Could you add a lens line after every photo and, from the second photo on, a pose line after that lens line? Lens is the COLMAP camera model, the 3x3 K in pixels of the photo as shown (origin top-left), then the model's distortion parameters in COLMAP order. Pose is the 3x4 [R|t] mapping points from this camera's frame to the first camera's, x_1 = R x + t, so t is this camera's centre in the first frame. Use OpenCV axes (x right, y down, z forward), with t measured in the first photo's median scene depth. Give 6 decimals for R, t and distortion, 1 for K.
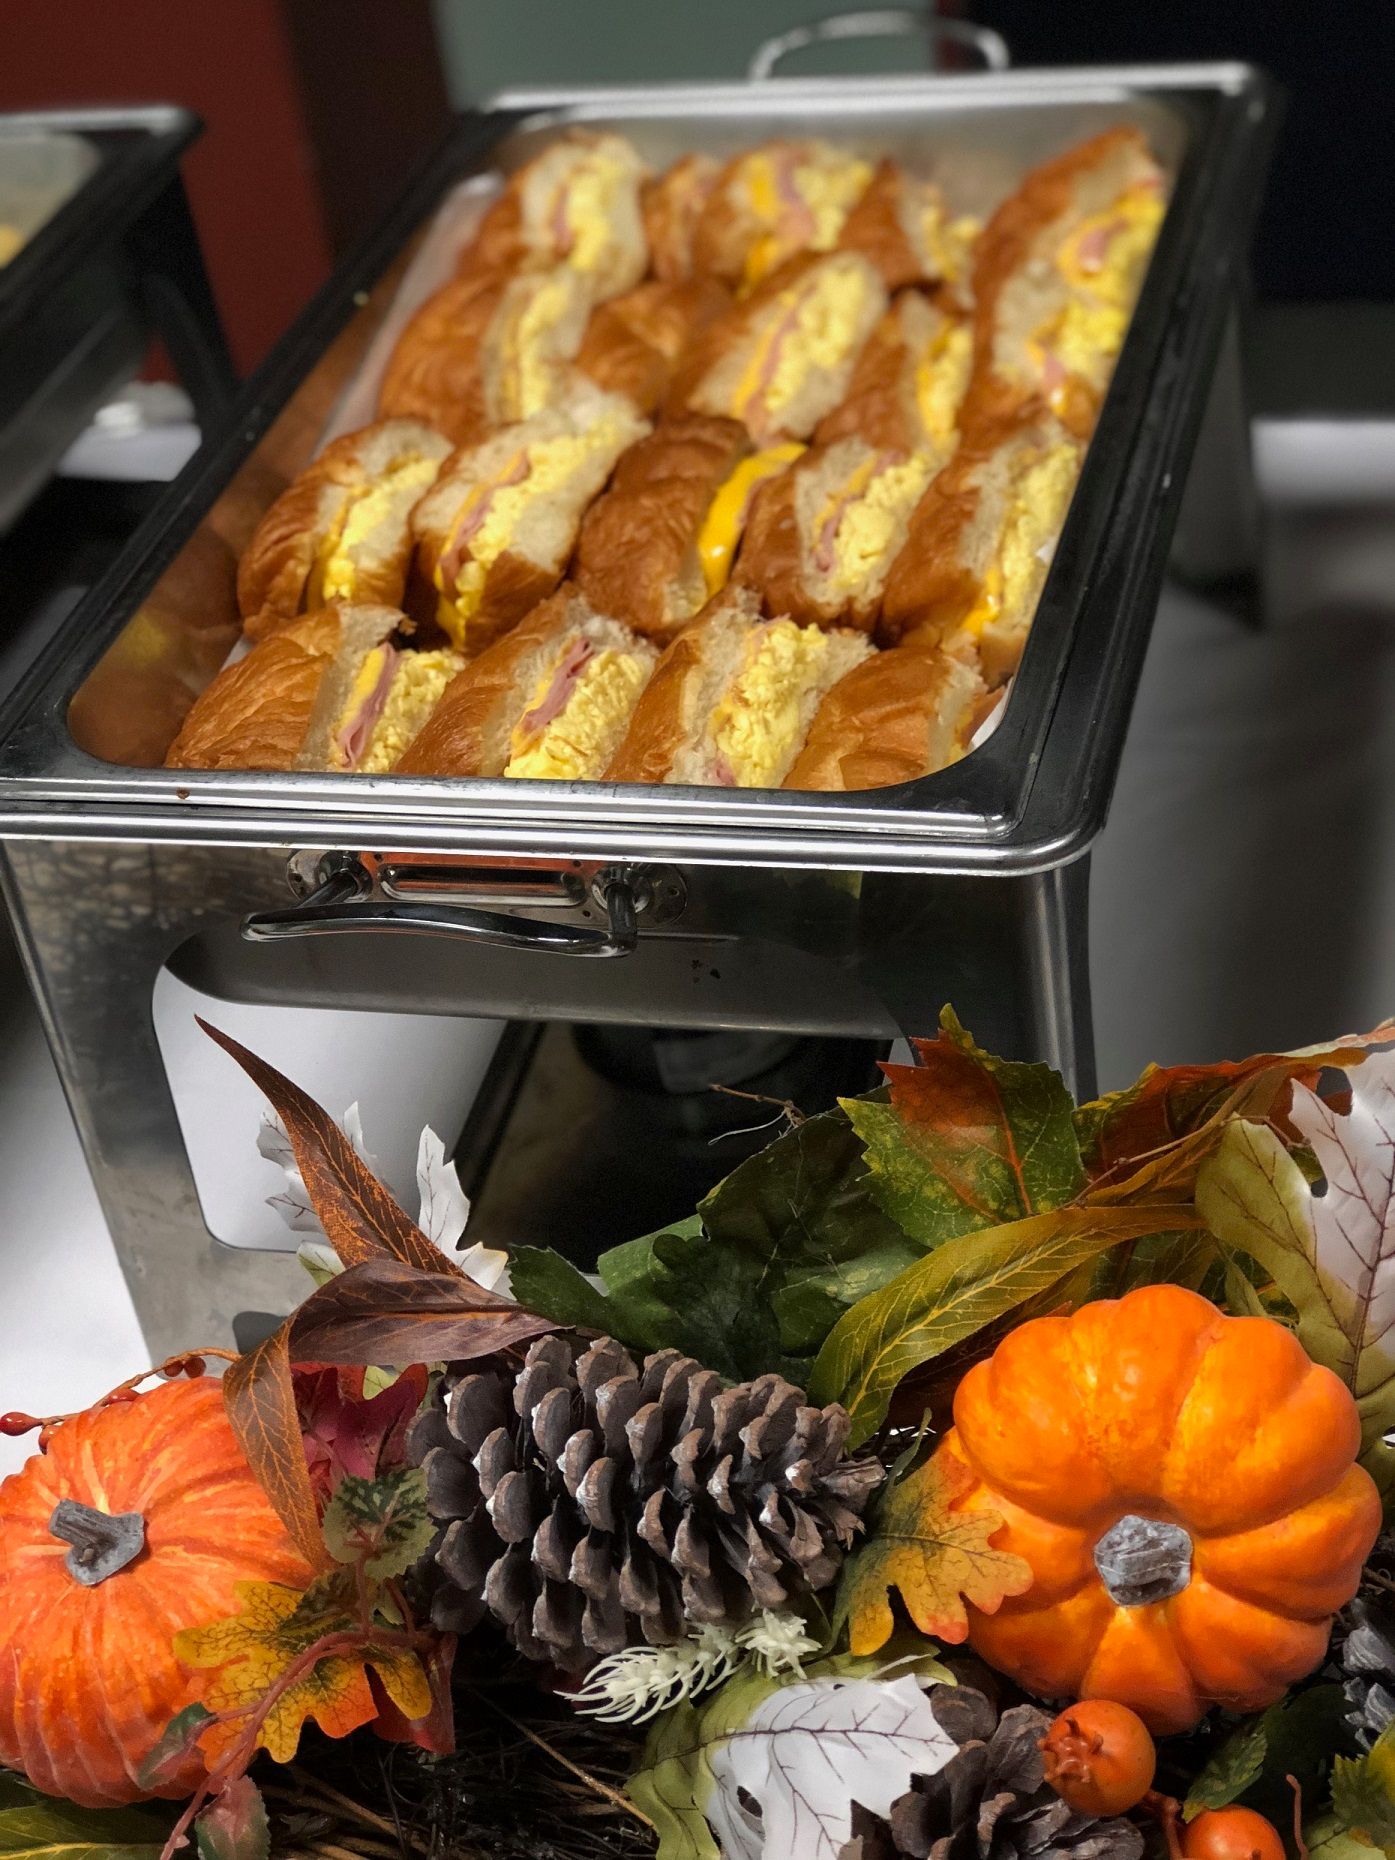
lens RADIAL K [[3028.5, 0, 697.5], [0, 3028.5, 930.0], [0, 0, 1]] dist [-0.205758, 1.897381]
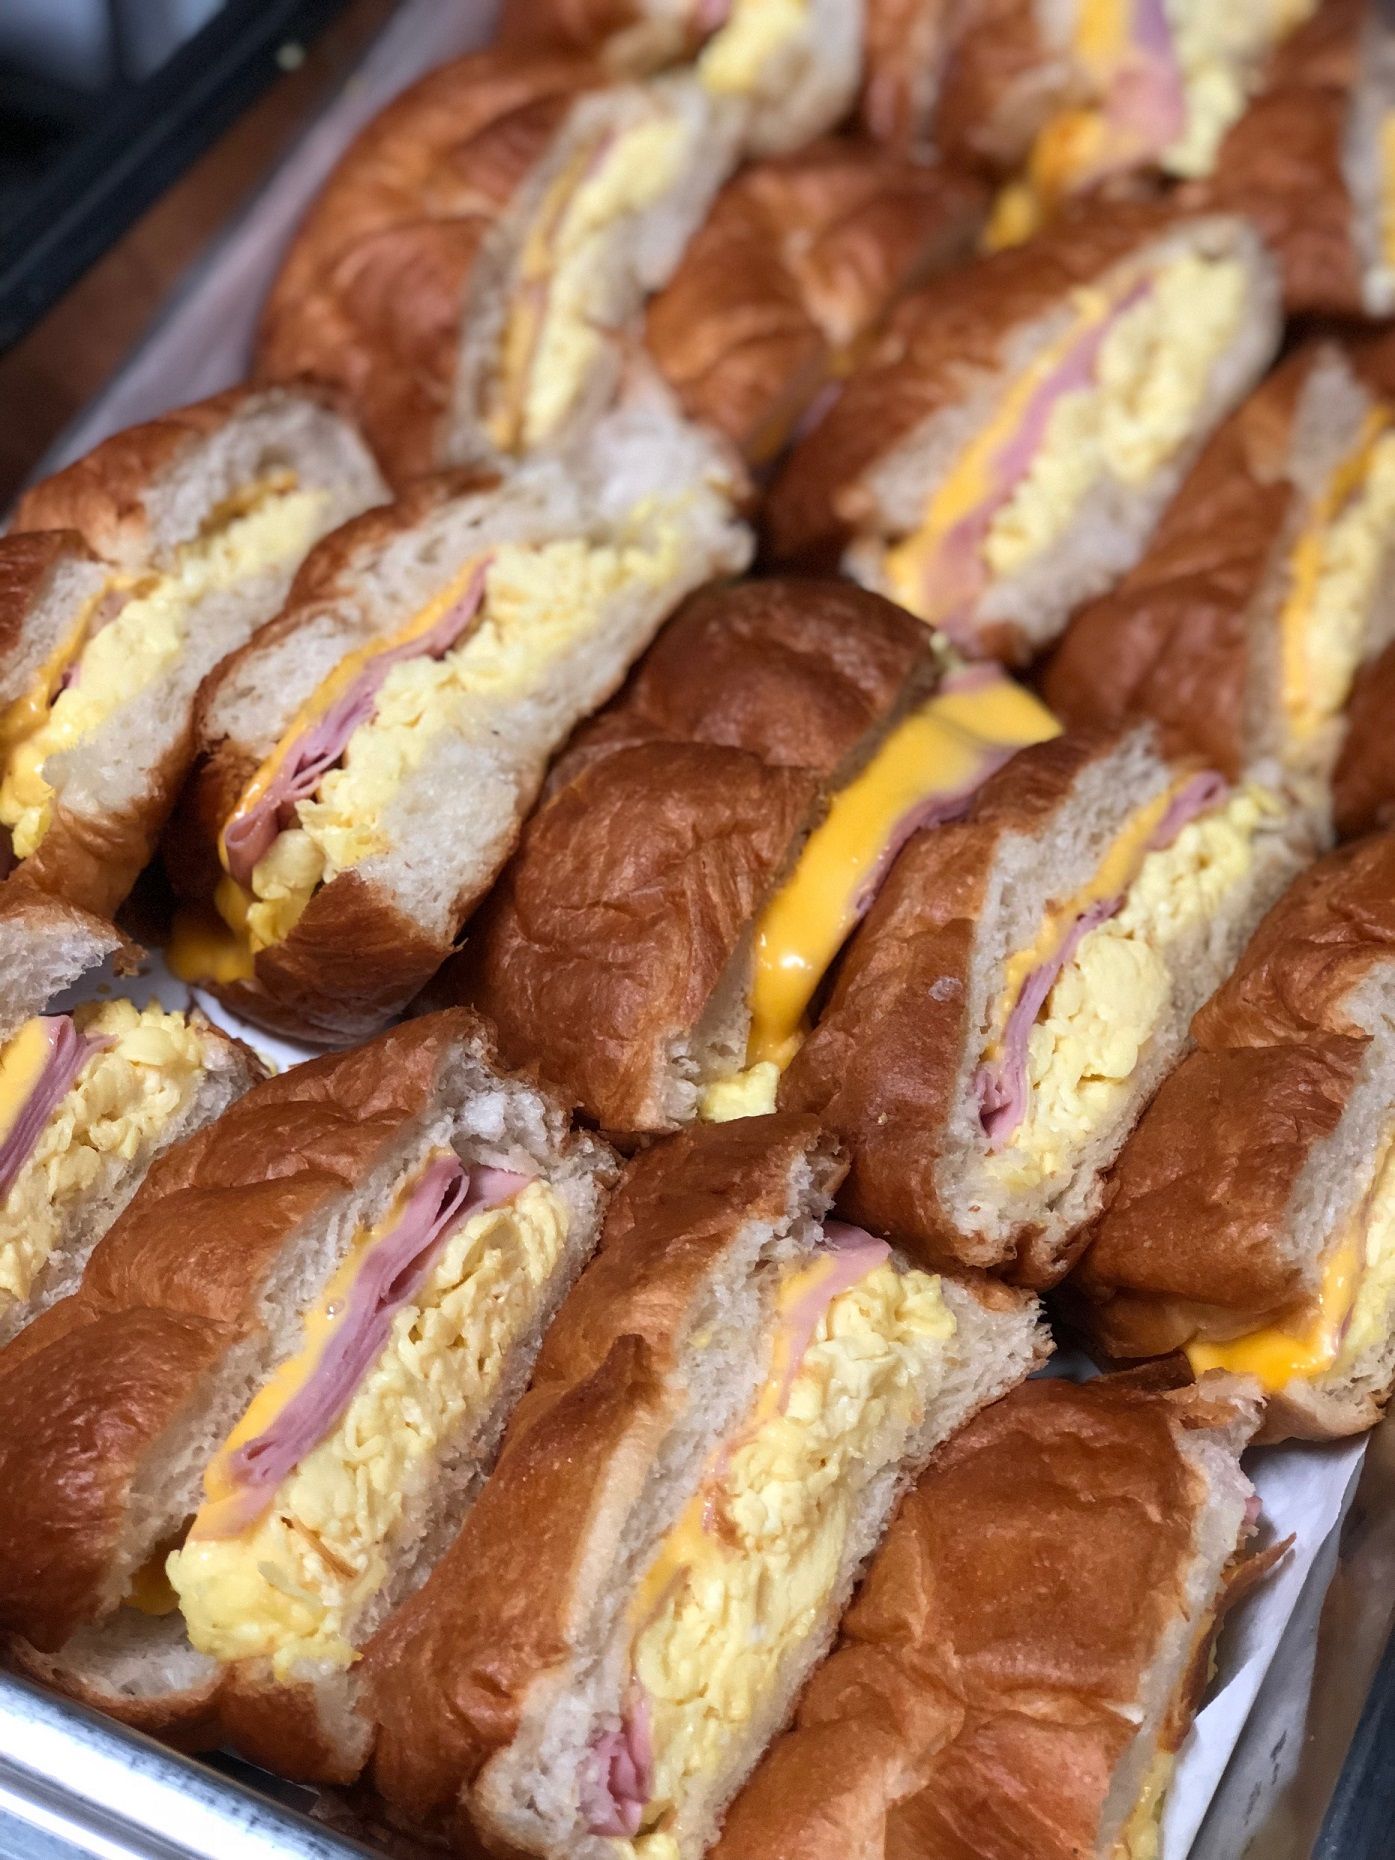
lens RADIAL K [[3028.5, 0, 697.5], [0, 3028.5, 930.0], [0, 0, 1]] dist [-0.205758, 1.897381]
pose [[0.968235, 0.249826, 0.010340, -0.014176], [-0.244998, 0.939635, 0.238878, -0.239457], [0.049962, -0.233823, 0.970995, 0.533292]]
